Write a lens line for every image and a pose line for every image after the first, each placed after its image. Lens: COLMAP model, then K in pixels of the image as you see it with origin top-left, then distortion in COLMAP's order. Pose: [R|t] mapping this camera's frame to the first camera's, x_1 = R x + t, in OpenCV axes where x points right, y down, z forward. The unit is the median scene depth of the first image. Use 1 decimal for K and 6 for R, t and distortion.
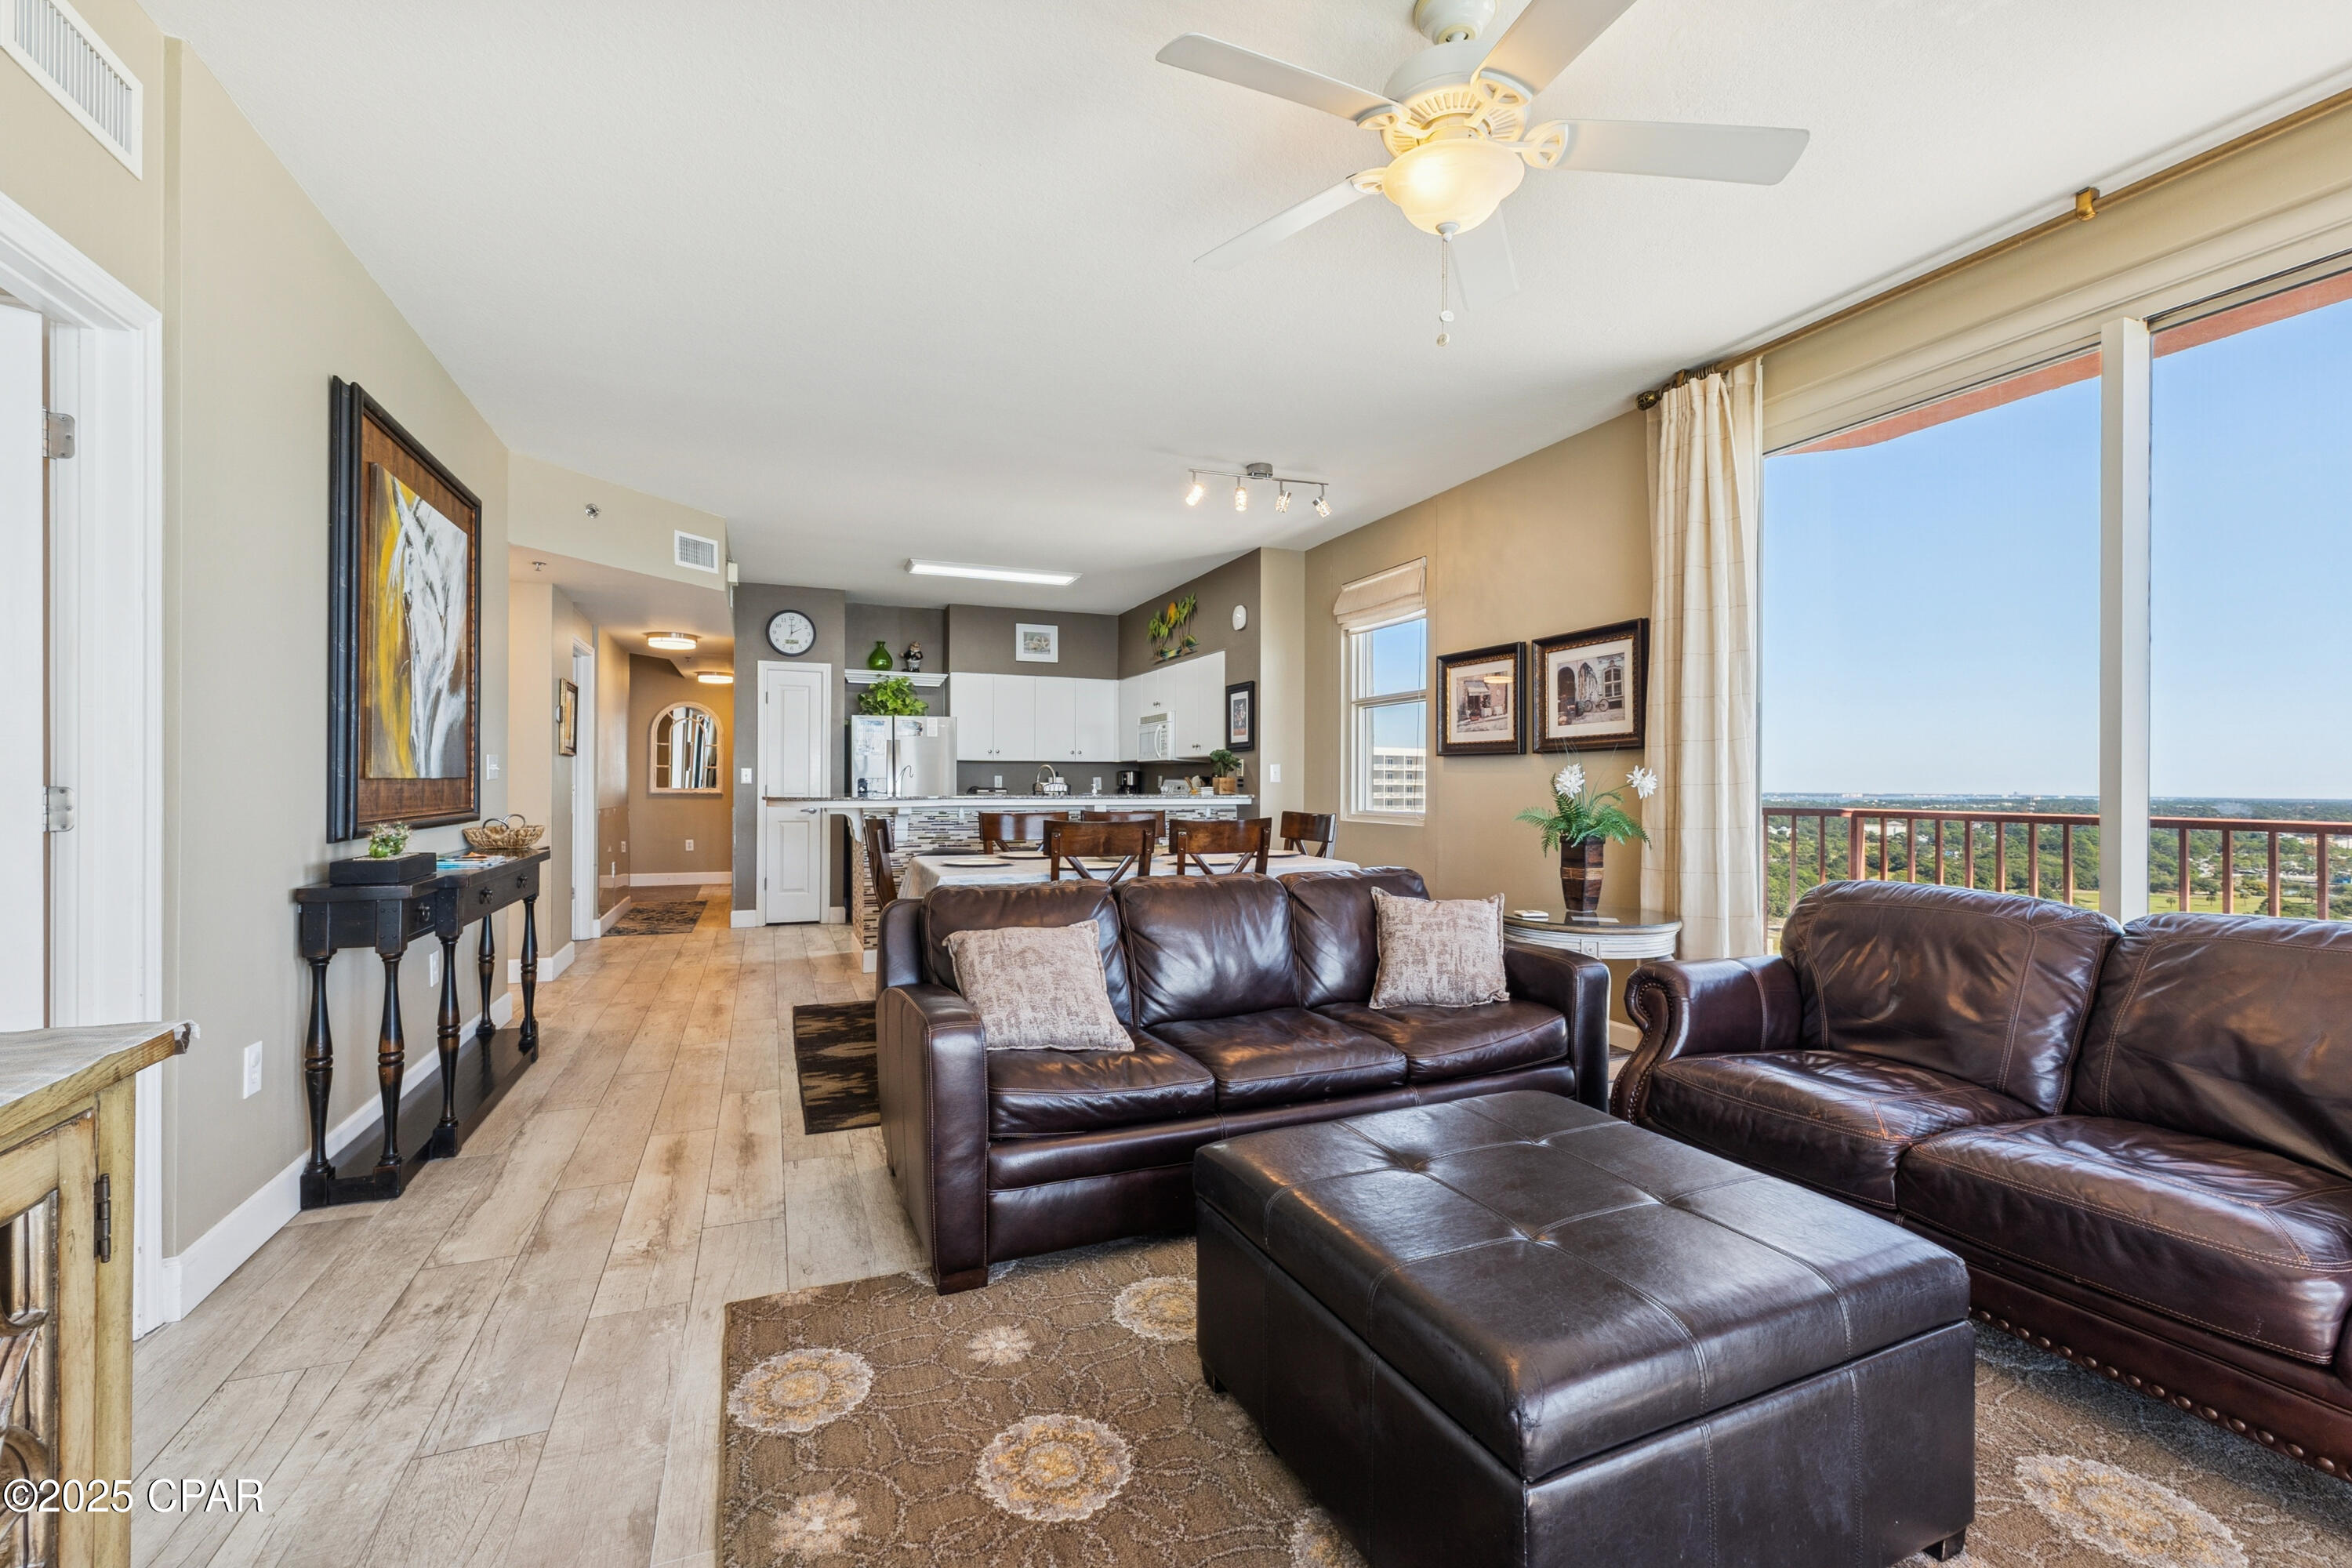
lens RADIAL K [[980.7, 0, 1174.2], [0, 980.7, 780.6], [0, 0, 1]] dist [0.000763, -0.000097]
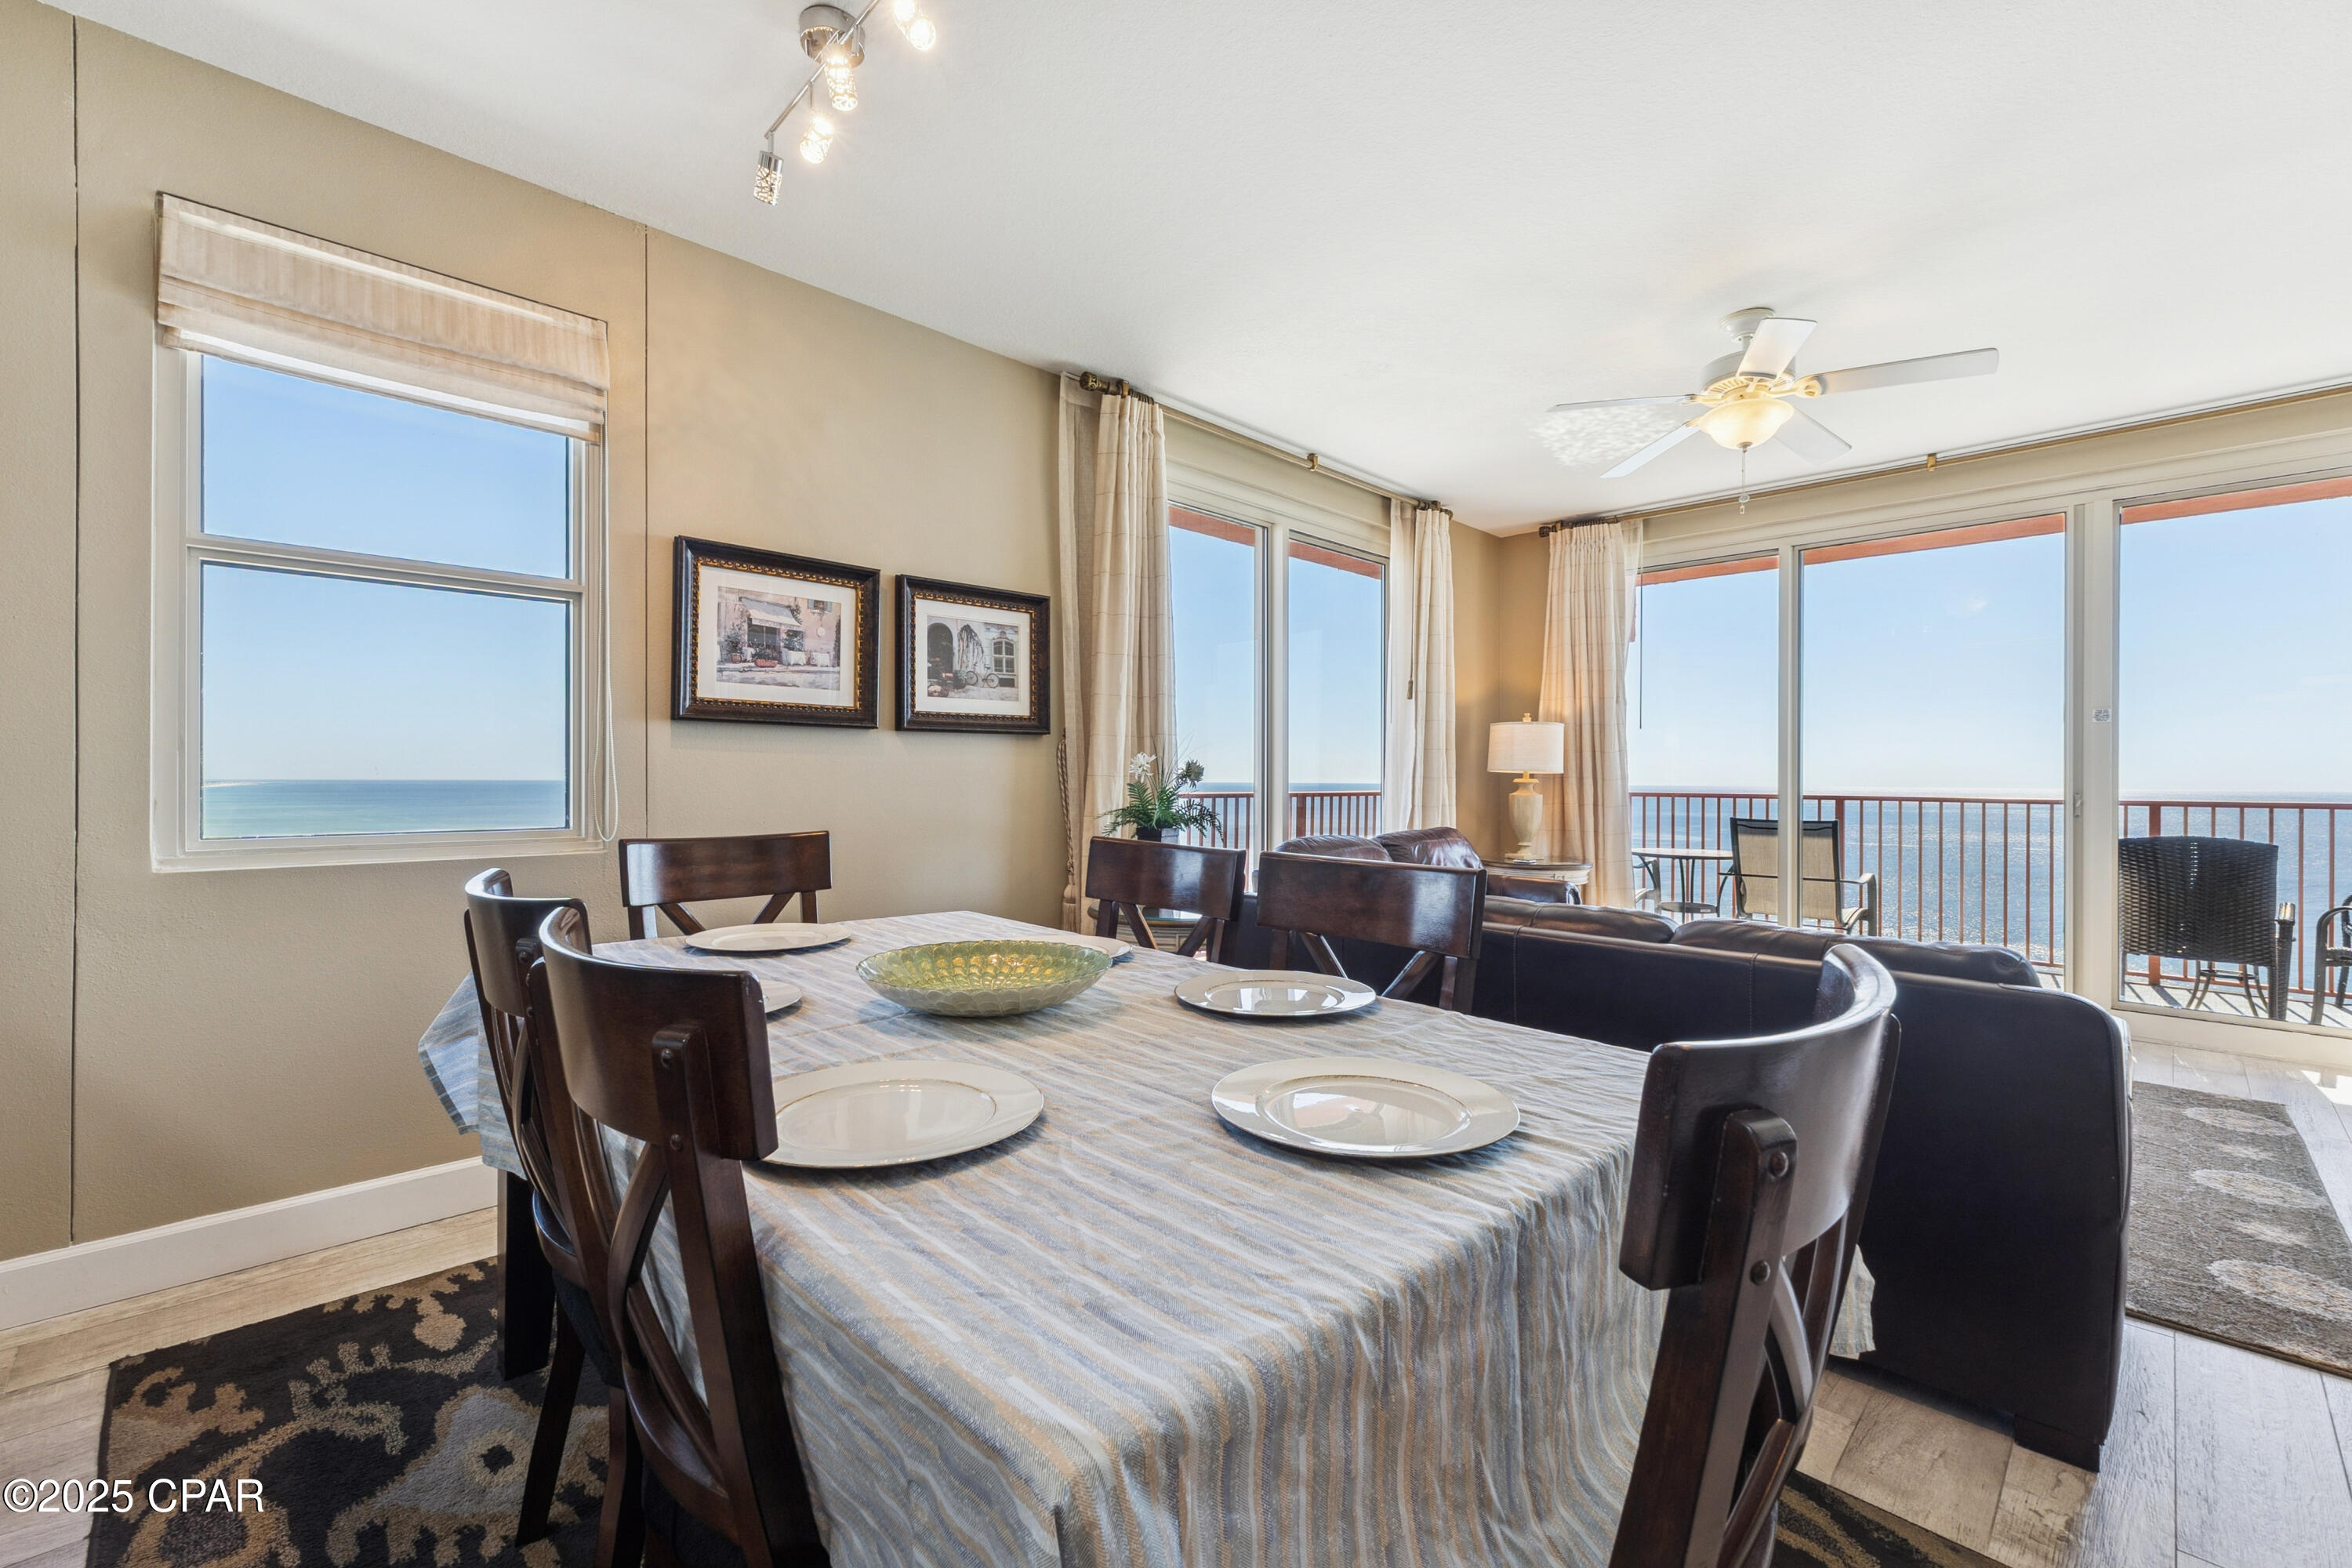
lens RADIAL K [[980.7, 0, 1174.2], [0, 980.7, 780.6], [0, 0, 1]] dist [0.000763, -0.000097]
pose [[-0.386648, -0.017200, 0.922067, -0.407120], [-0.014176, 0.999819, 0.012706, -0.001761], [-0.922119, -0.008159, -0.386822, 1.139163]]
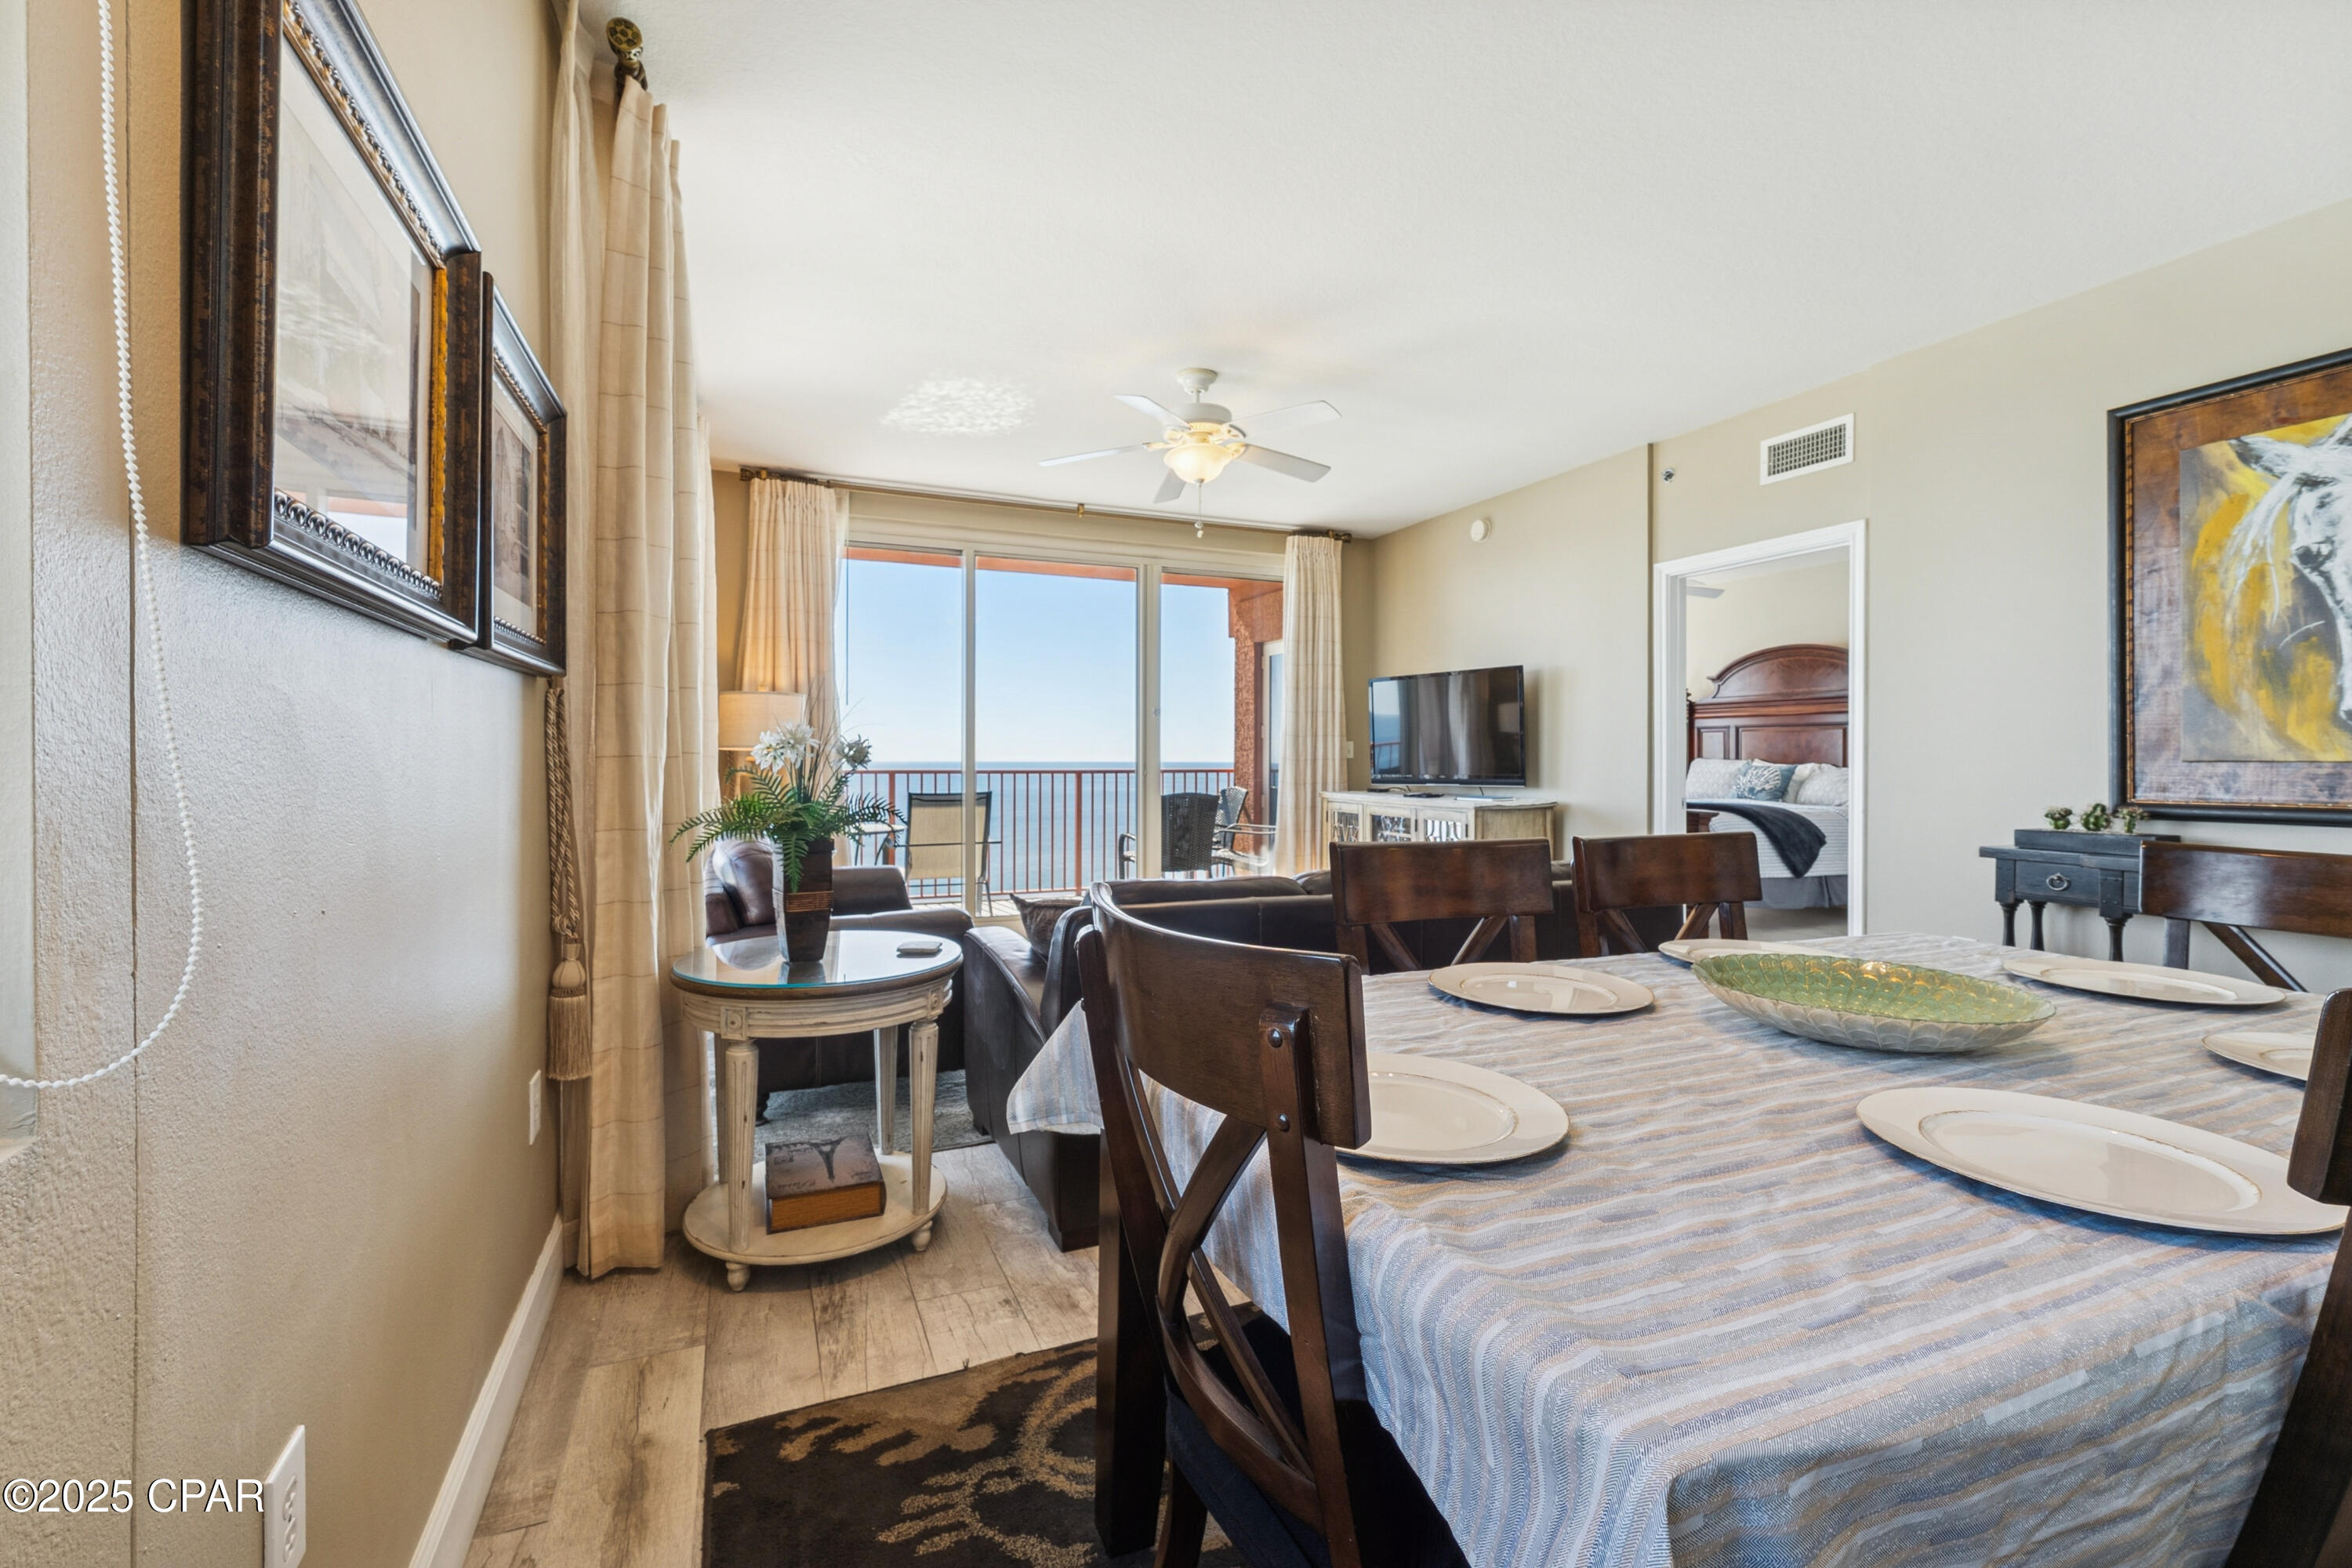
lens RADIAL K [[980.7, 0, 1174.2], [0, 980.7, 780.6], [0, 0, 1]] dist [0.000763, -0.000097]
pose [[-0.999708, -0.017683, -0.016468, 0.144372], [-0.018079, 0.999543, 0.024216, -0.003690], [0.016032, 0.024507, -0.999571, 1.348708]]
